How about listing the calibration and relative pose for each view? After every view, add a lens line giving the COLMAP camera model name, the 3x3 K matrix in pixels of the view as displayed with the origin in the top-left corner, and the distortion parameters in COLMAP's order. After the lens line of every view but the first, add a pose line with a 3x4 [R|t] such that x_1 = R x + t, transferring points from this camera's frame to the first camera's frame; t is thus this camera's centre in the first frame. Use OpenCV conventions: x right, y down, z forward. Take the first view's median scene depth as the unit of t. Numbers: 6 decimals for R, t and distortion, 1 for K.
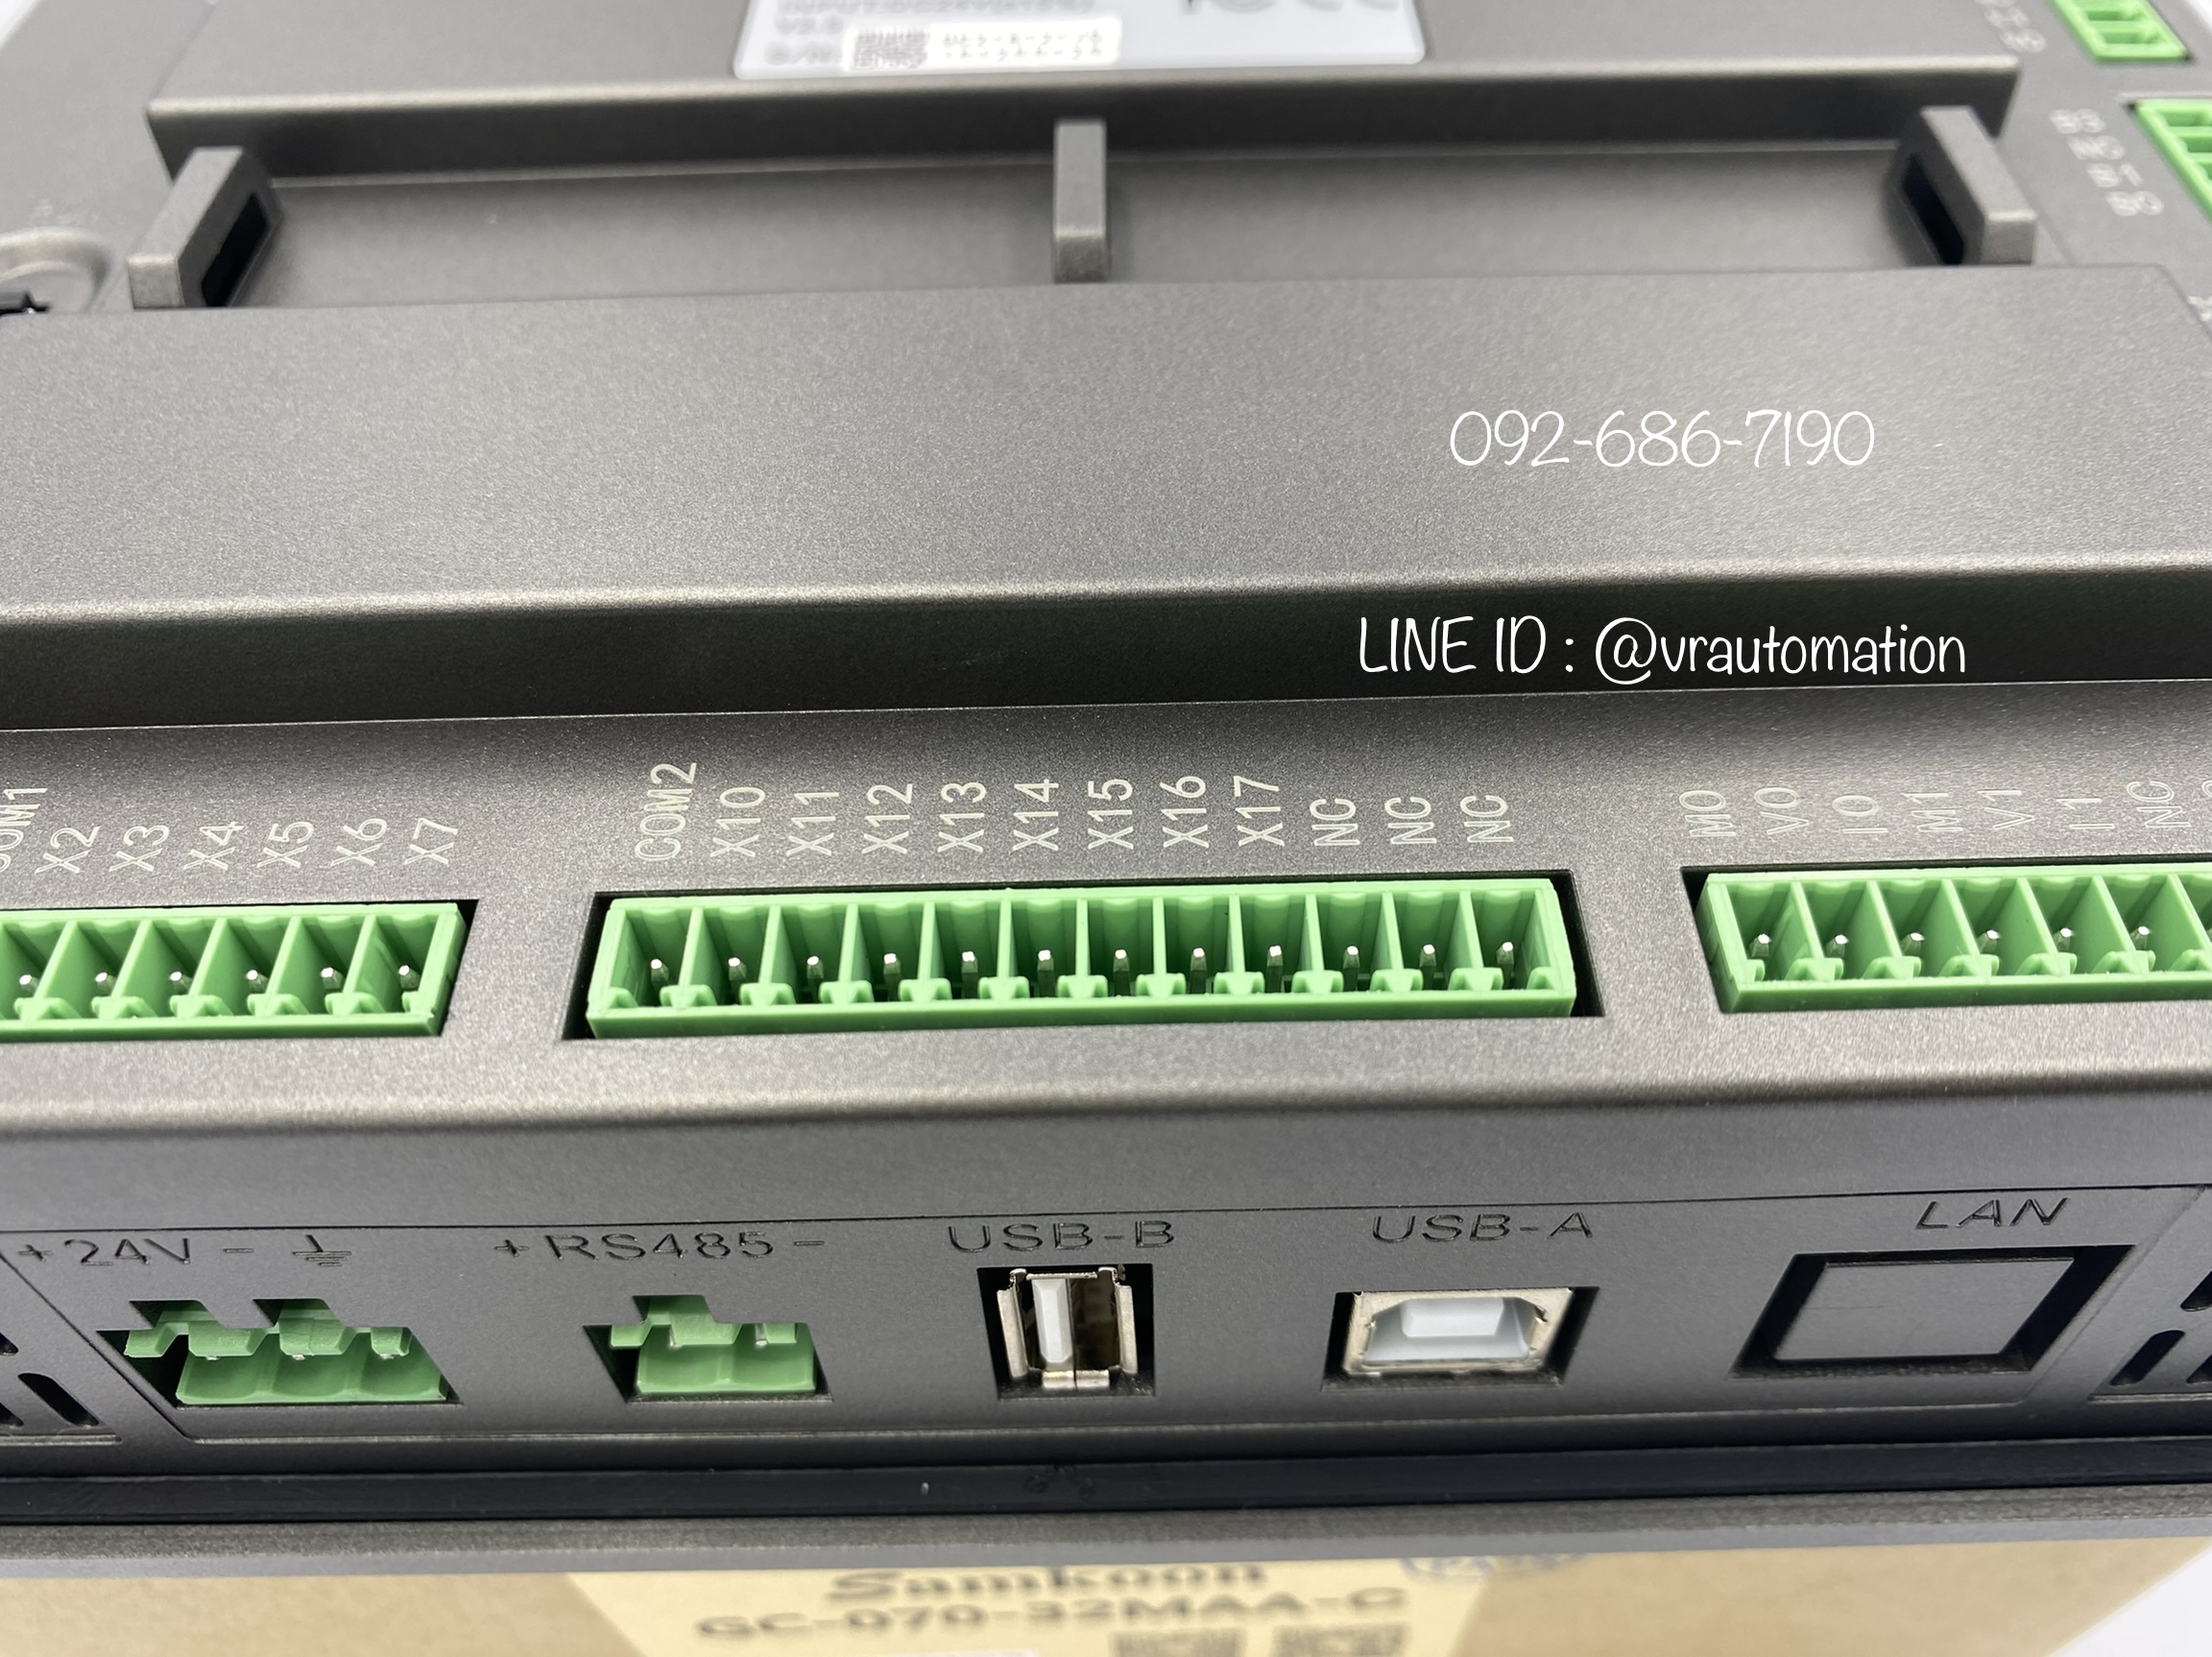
lens RADIAL K [[1812.1, 0, 1092.5], [0, 1812.1, 758.8], [0, 0, 1]] dist [-0.017450, -0.008229]
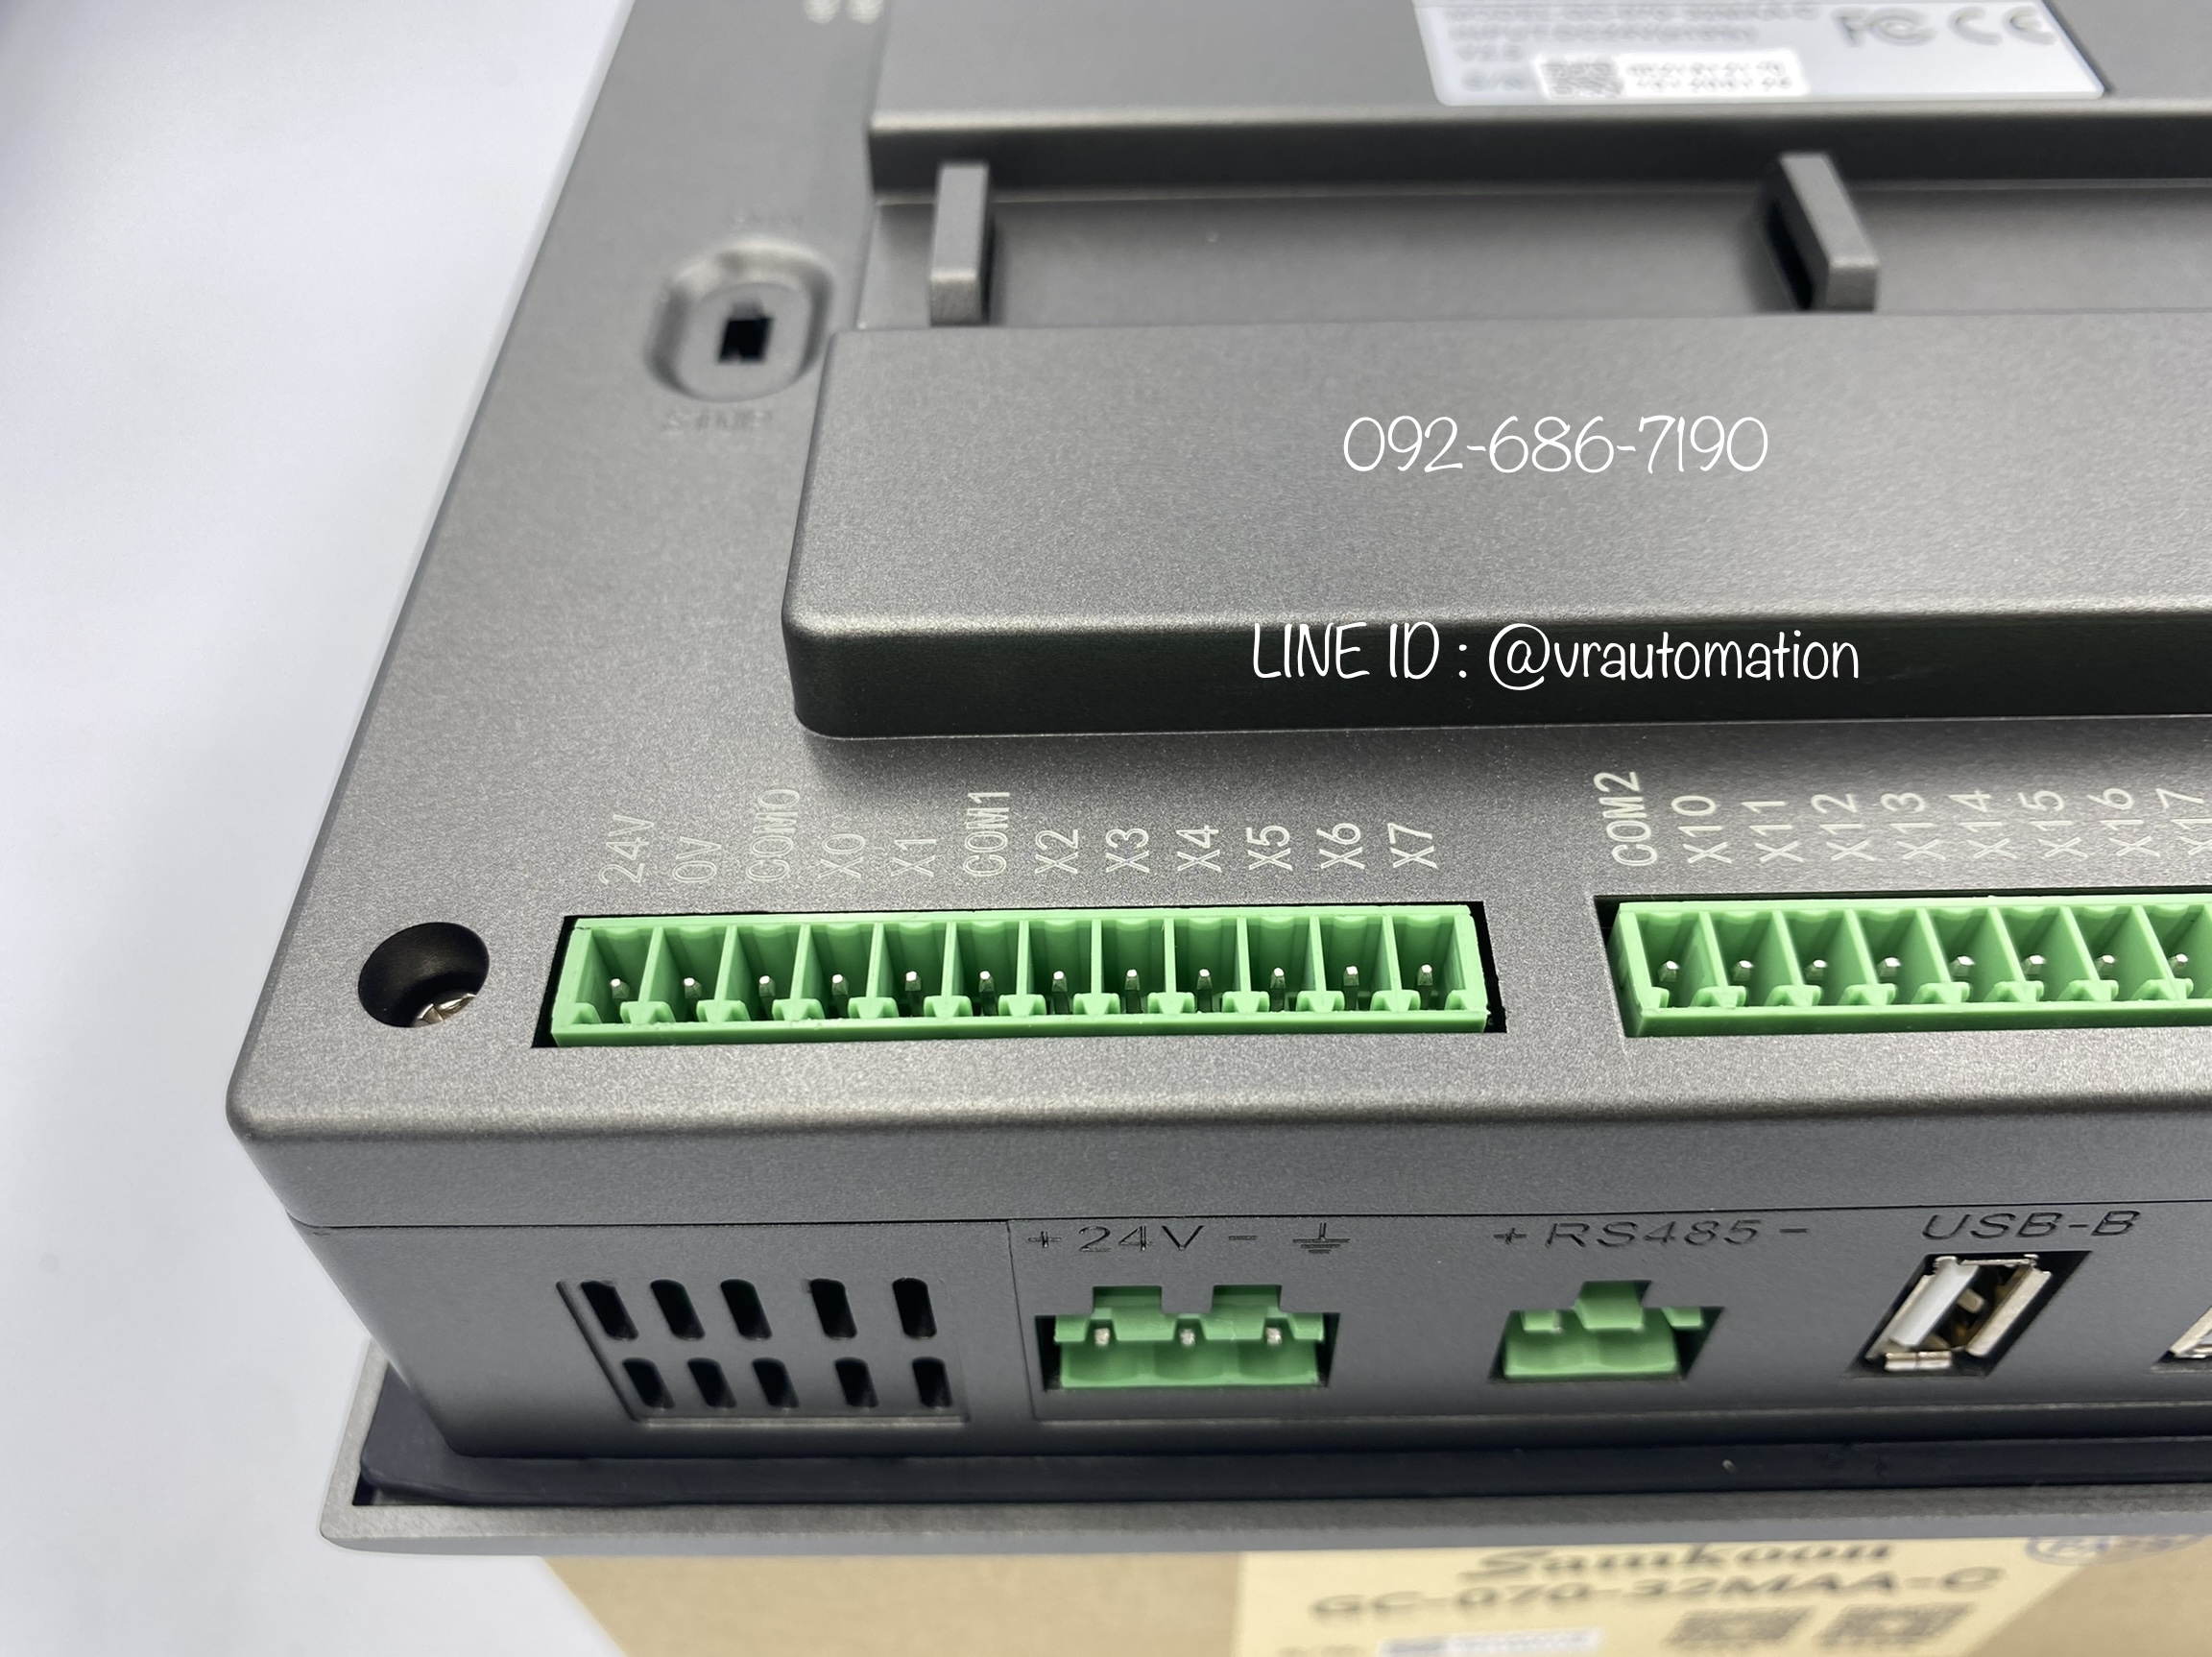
lens RADIAL K [[1734.8, 0, 1110.2], [0, 1734.8, 843.0], [0, 0, 1]] dist [0.089118, -0.193242]
pose [[0.999896, 0.007705, 0.012213, -0.356350], [-0.008098, 0.999439, 0.032495, 0.008429], [-0.011956, -0.032591, 0.999397, 0.000370]]
